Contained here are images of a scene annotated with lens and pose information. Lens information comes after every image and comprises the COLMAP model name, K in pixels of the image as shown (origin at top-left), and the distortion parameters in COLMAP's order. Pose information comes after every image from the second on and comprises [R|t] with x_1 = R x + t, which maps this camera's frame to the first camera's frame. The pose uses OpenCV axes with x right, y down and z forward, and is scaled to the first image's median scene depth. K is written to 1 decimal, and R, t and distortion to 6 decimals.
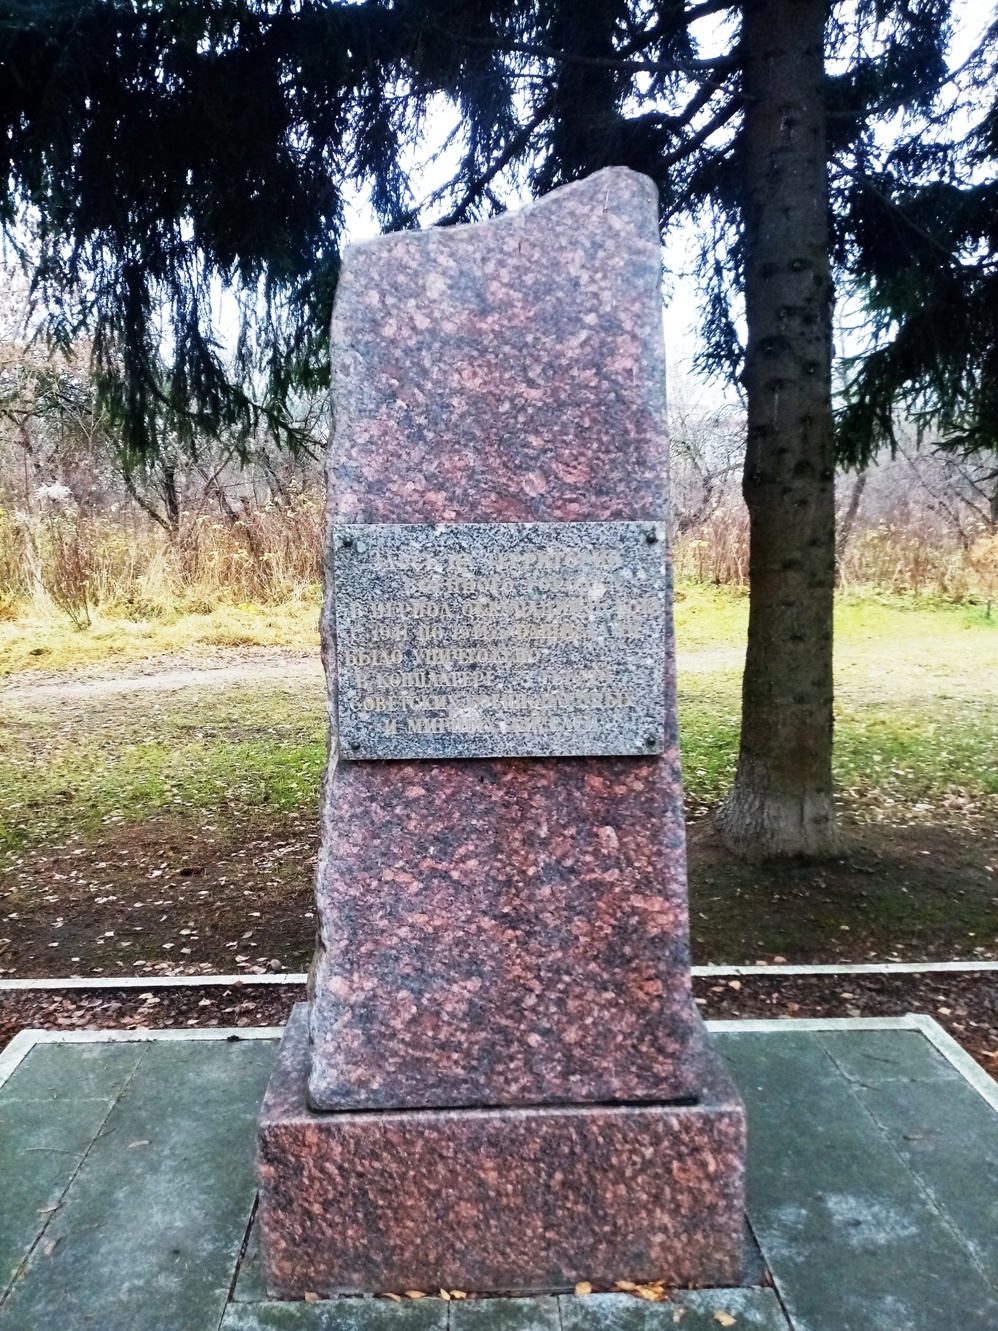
lens RADIAL K [[1009.4, 0, 499.0], [0, 1009.4, 665.5], [0, 0, 1]] dist [0.118915, 0.000599]
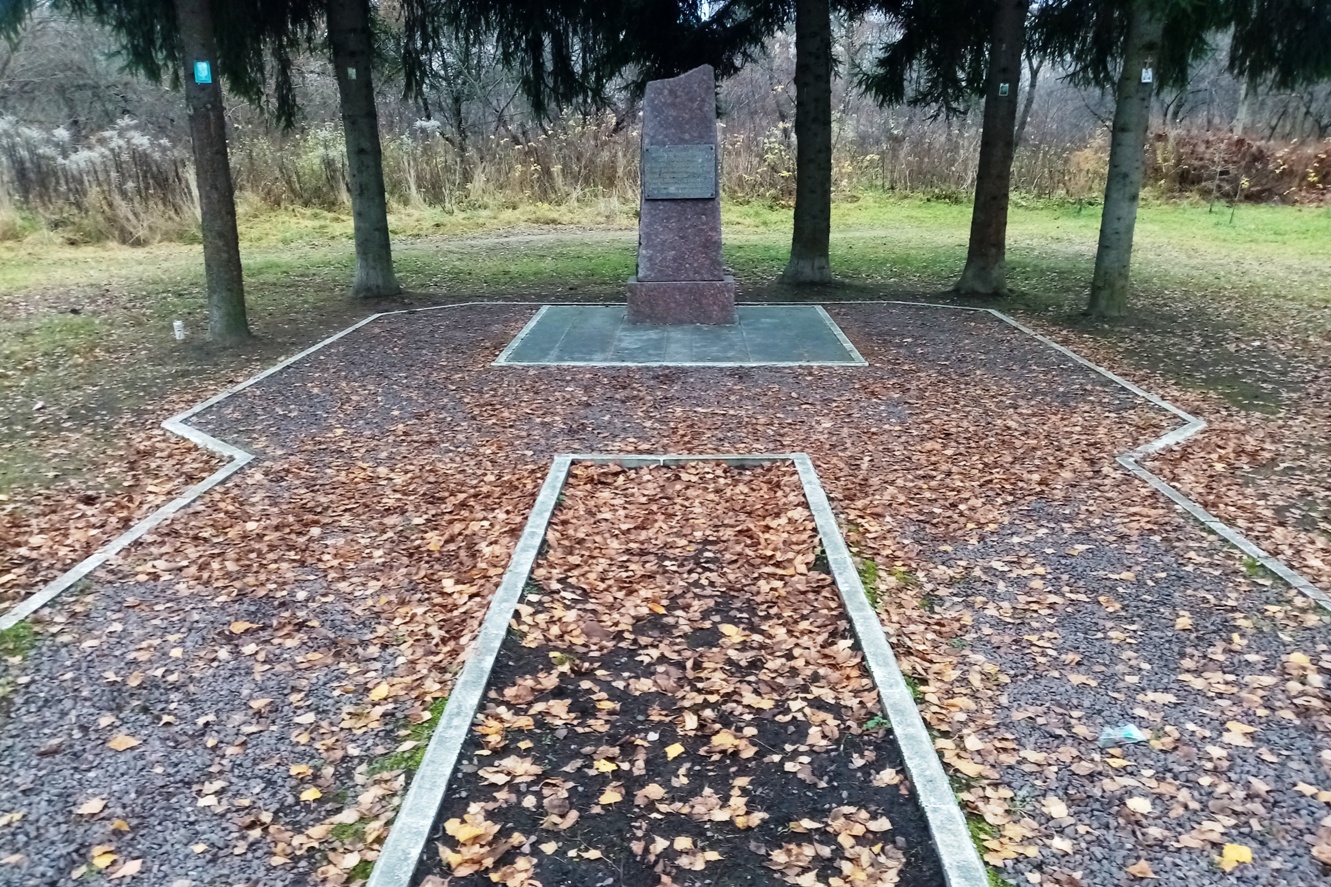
lens RADIAL K [[961.9, 0, 665.5], [0, 961.9, 443.5], [0, 0, 1]] dist [0.075697, 0.000215]
pose [[0.997306, 0.017689, -0.071188, 0.109925], [-0.005924, 0.986741, 0.162198, 0.193661], [0.073113, -0.161339, 0.984187, -1.432518]]
